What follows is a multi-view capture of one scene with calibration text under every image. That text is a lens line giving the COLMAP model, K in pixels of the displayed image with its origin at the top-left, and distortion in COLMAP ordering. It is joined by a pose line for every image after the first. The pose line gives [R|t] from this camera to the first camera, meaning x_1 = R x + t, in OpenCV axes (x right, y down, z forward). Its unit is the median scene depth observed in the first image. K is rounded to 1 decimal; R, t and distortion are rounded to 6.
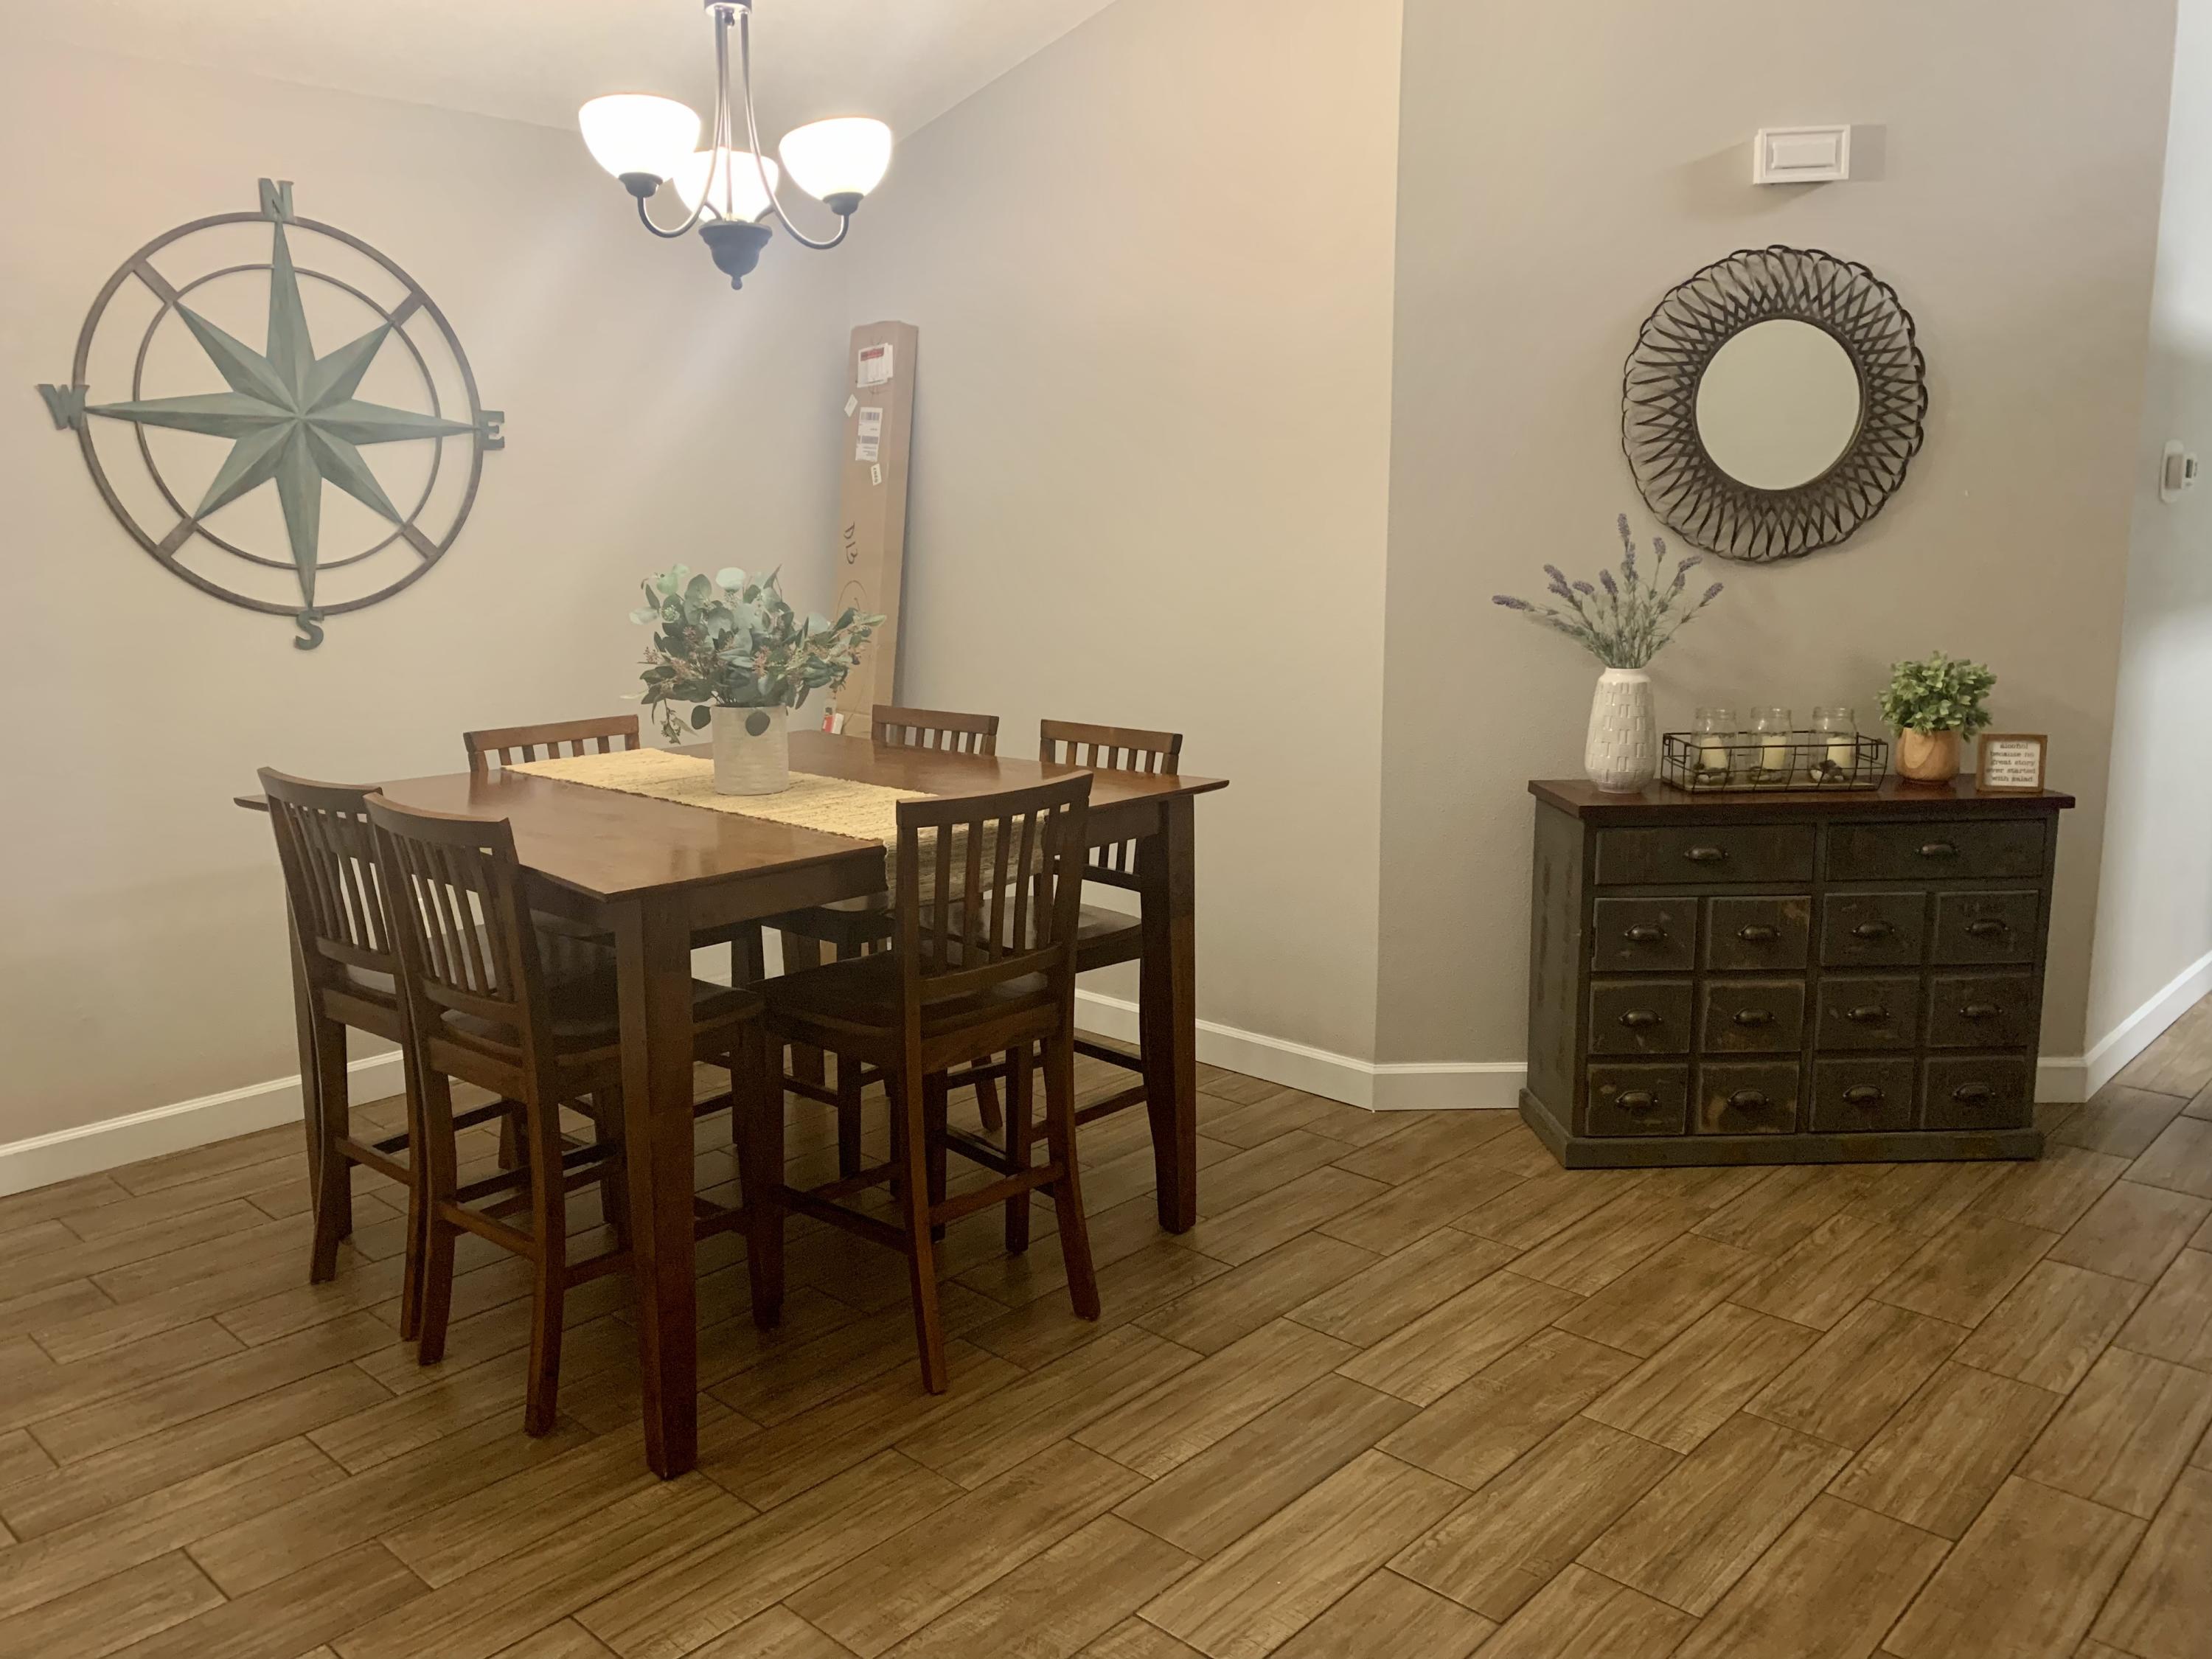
lens RADIAL K [[1683.5, 0, 1113.4], [0, 1683.5, 818.0], [0, 0, 1]] dist [0.030050, -0.036791]
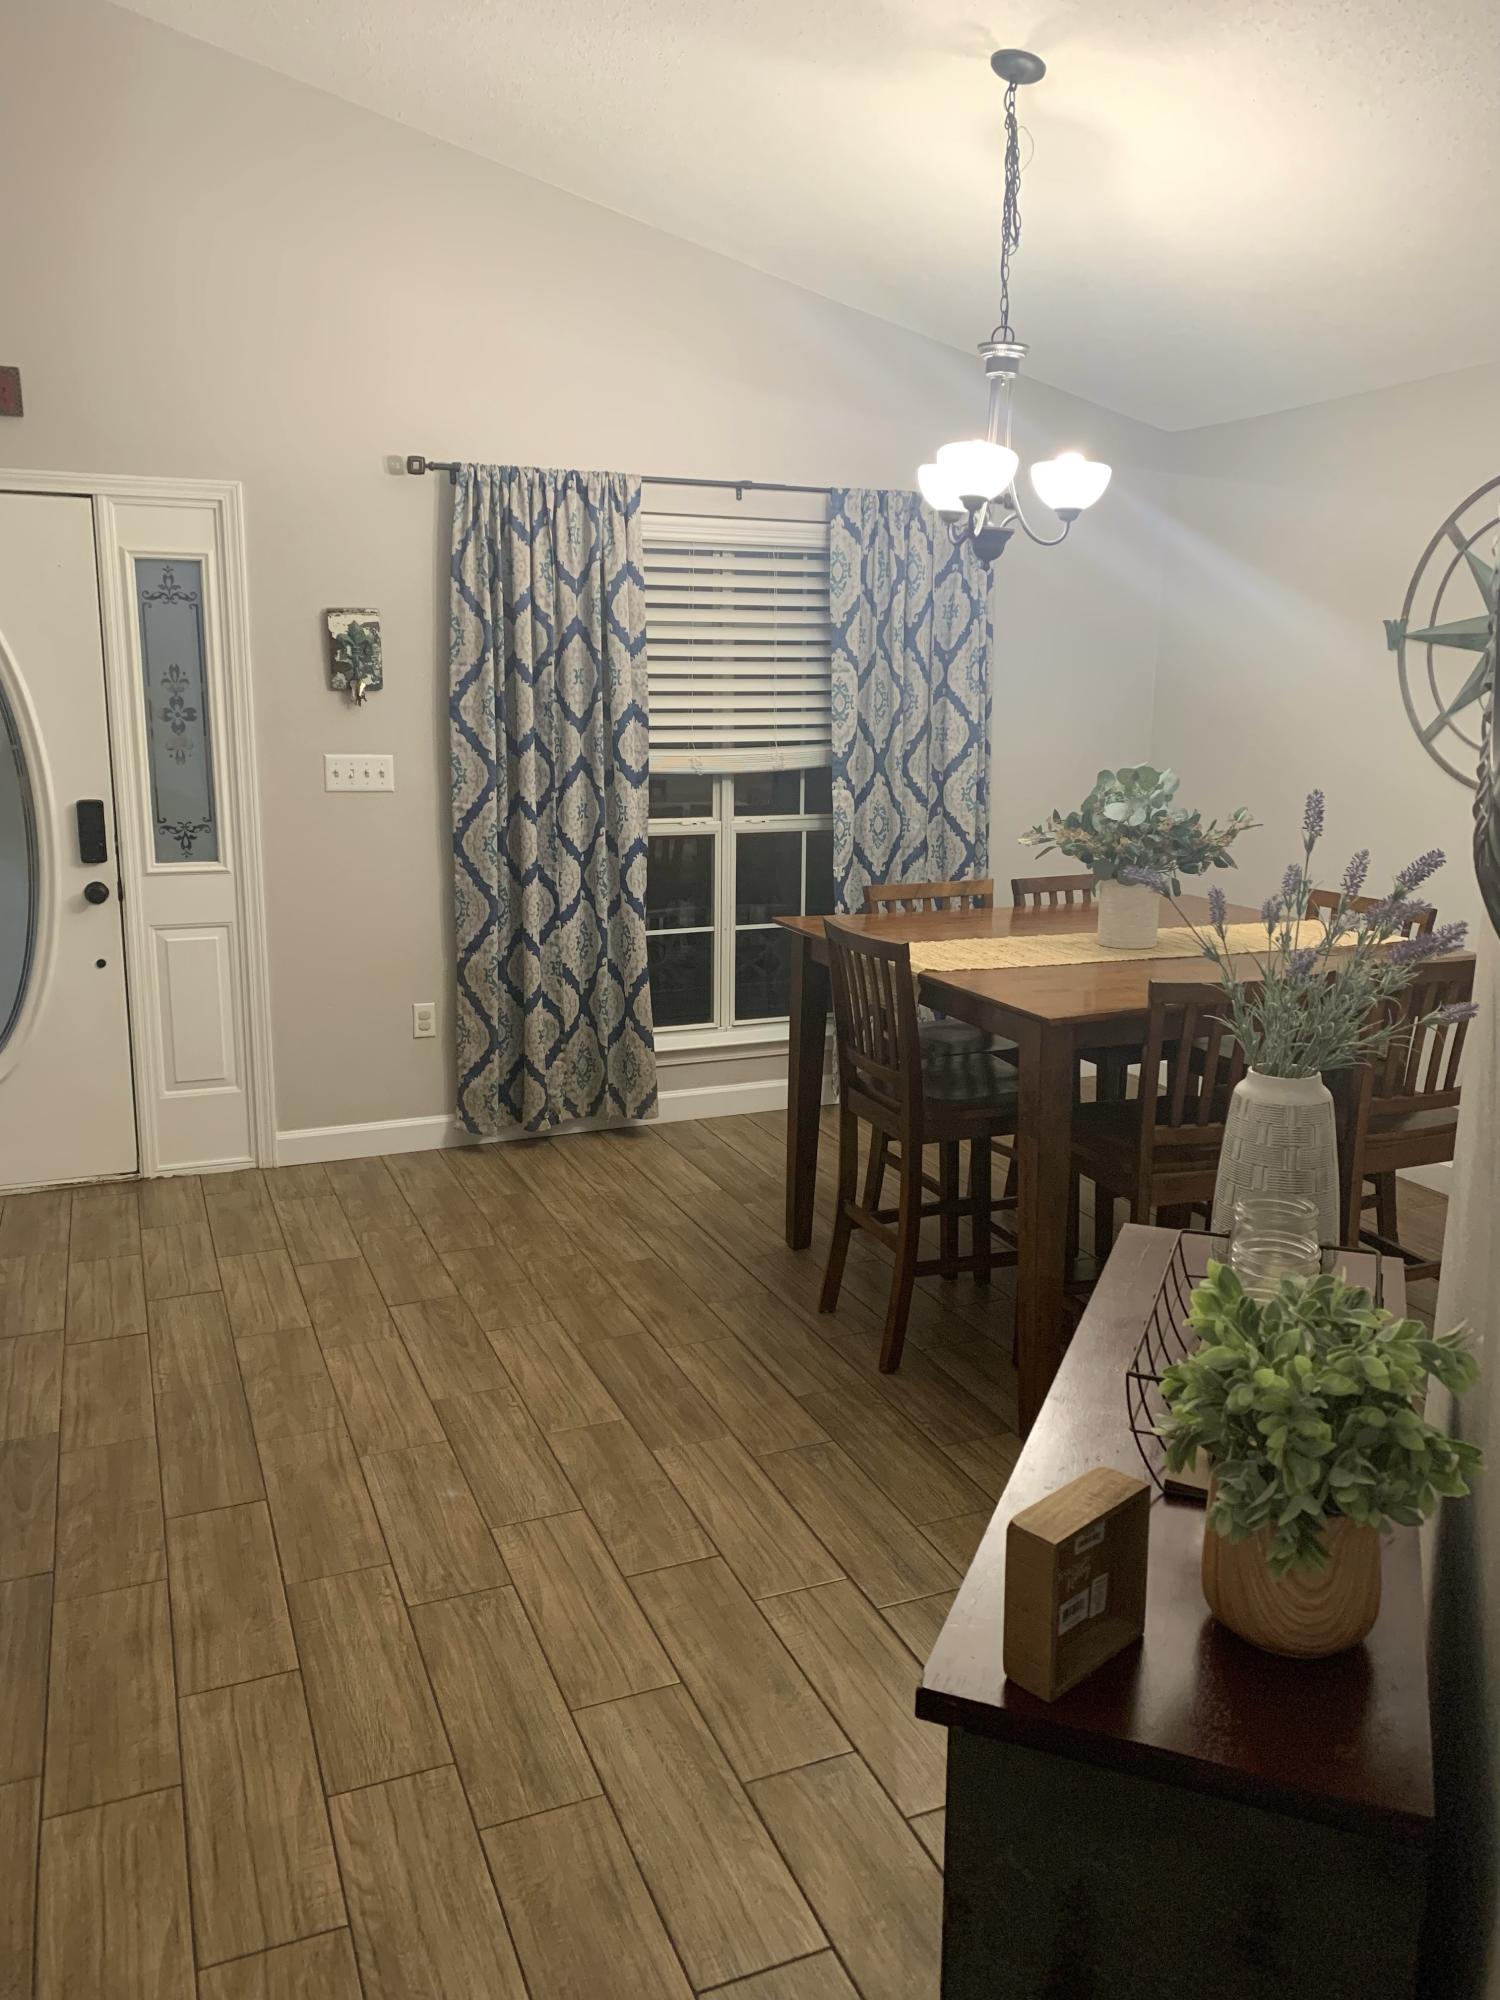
lens RADIAL K [[1522.2, 0, 755.0], [0, 1522.2, 1001.8], [0, 0, 1]] dist [0.030050, -0.036791]
pose [[-0.401346, 0.208688, -0.891836, 1.096333], [-0.162332, 0.942076, 0.293497, -0.316788], [0.901427, 0.262567, -0.344222, 1.364337]]
